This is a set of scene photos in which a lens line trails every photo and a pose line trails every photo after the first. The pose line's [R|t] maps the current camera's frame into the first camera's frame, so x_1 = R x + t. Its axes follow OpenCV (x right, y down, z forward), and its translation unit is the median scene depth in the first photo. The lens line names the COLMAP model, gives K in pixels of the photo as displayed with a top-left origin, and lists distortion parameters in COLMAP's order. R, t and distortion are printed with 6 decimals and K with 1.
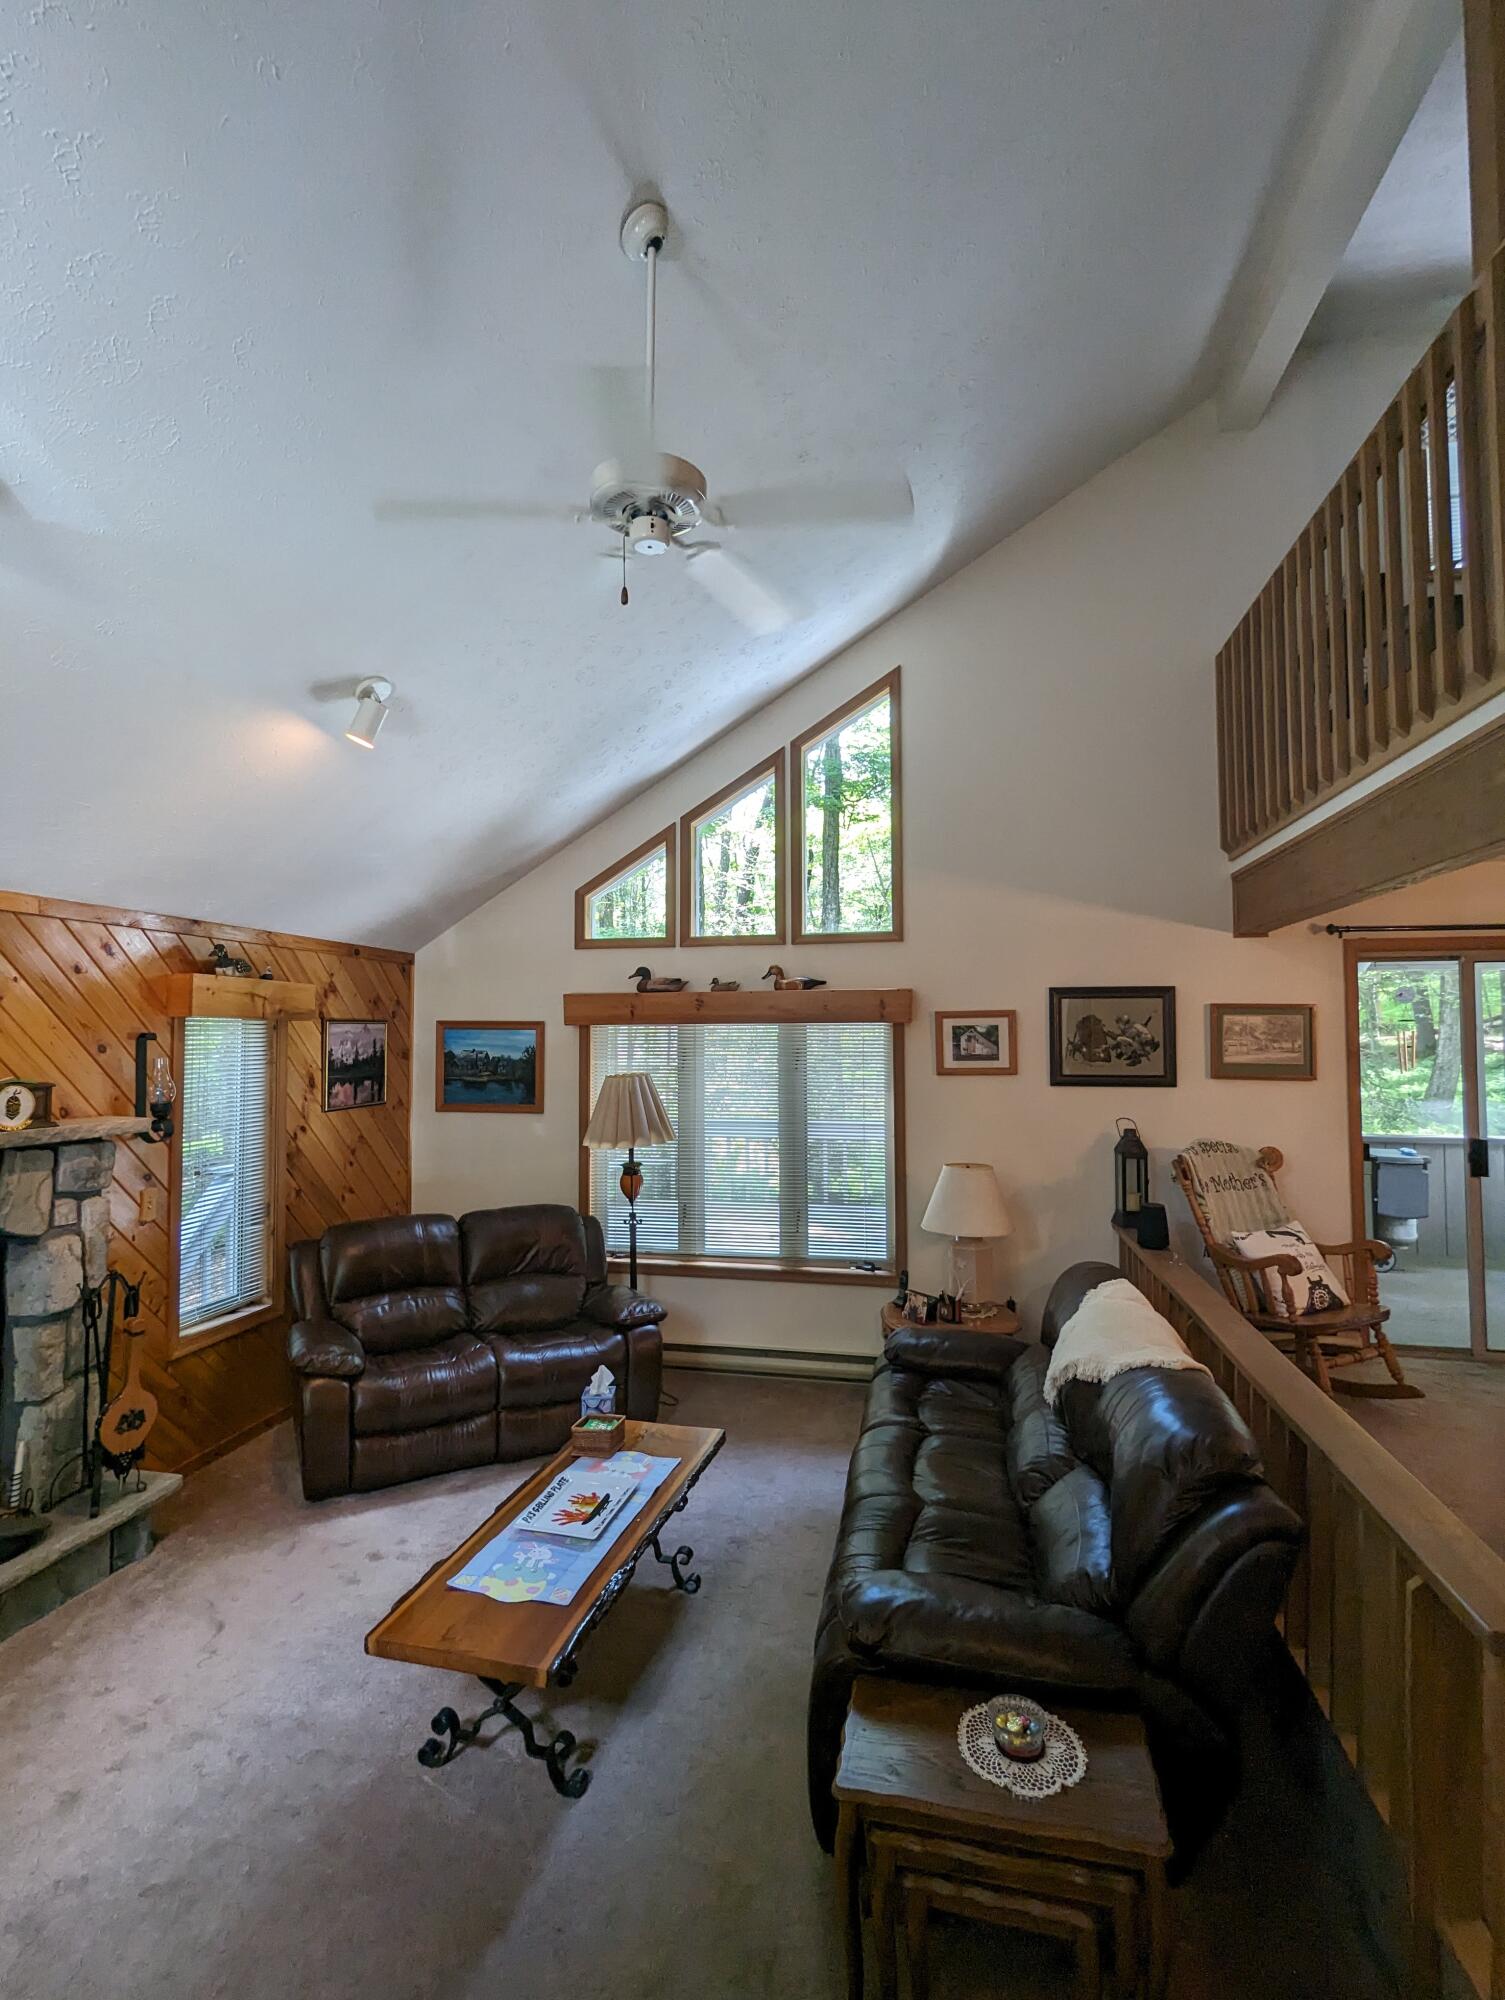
lens RADIAL K [[953.4, 0, 753.4], [0, 953.4, 1004.1], [0, 0, 1]] dist [-0.002393, -0.000700]
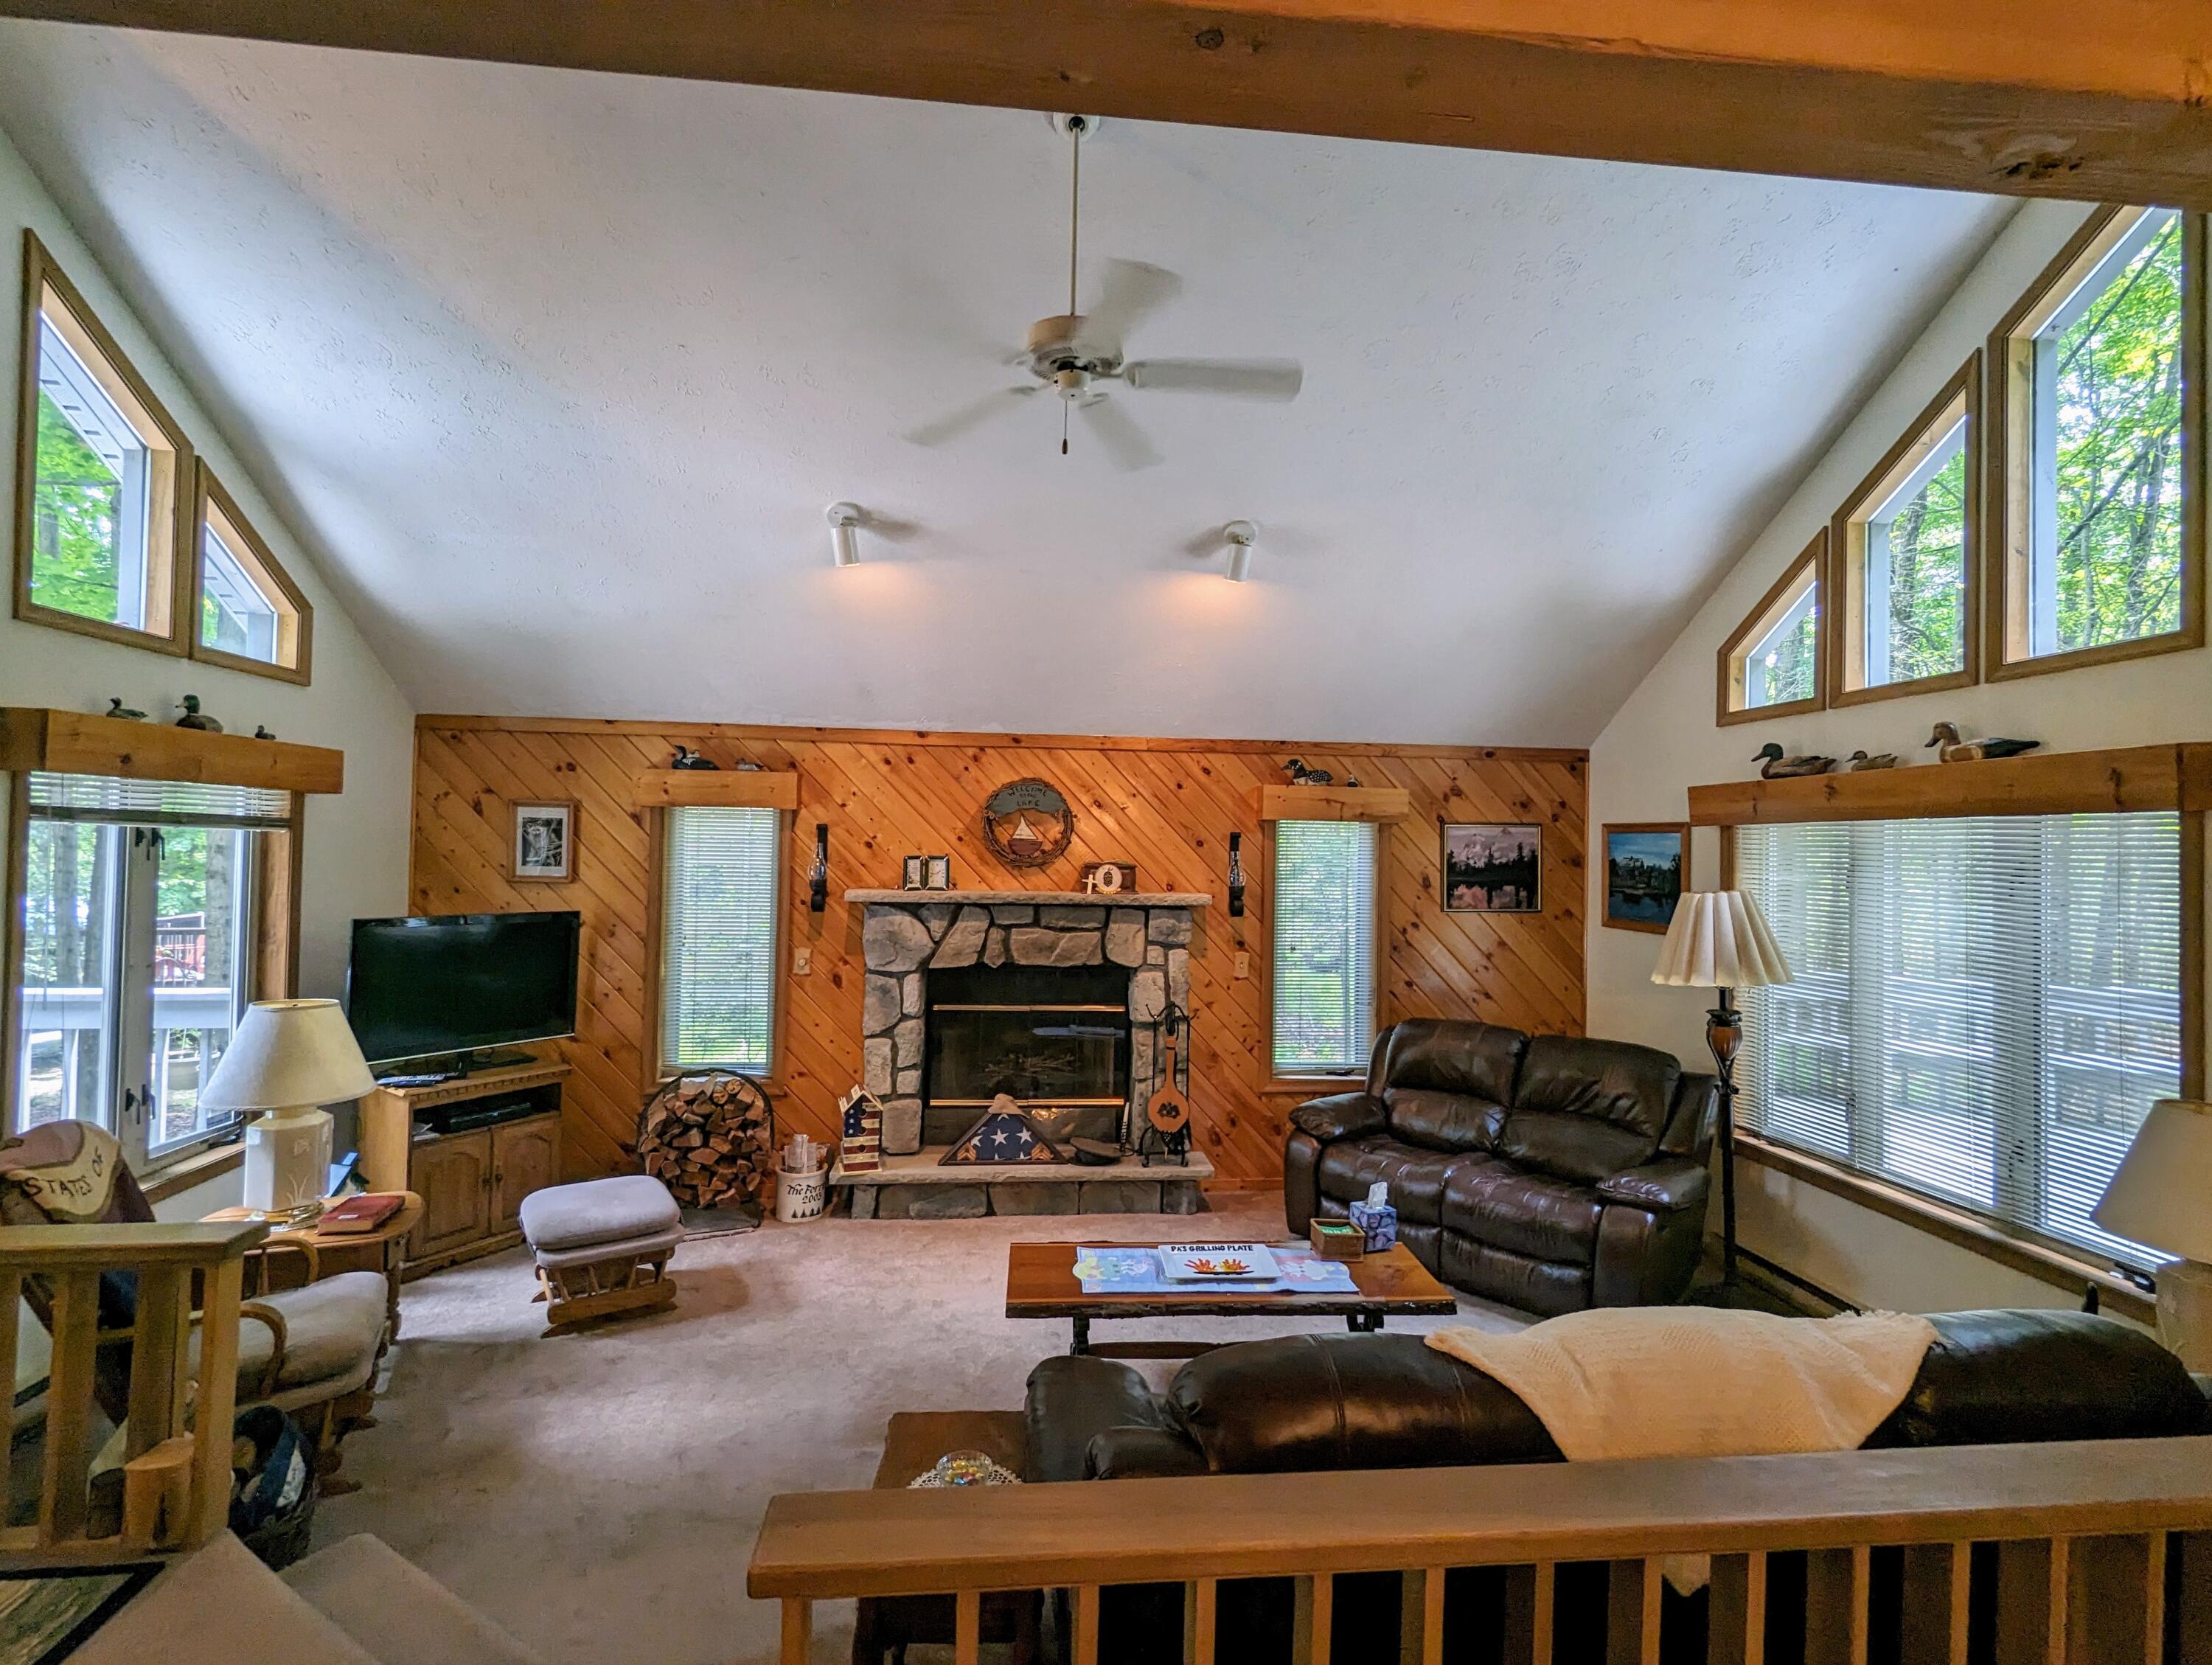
lens RADIAL K [[1054.5, 0, 1101.5], [0, 1054.5, 835.8], [0, 0, 1]] dist [-0.002393, -0.000700]
pose [[0.302591, -0.004026, -0.953112, 0.495636], [0.015001, 0.999887, 0.000539, 0.023065], [0.953002, -0.014460, 0.302617, 0.284787]]
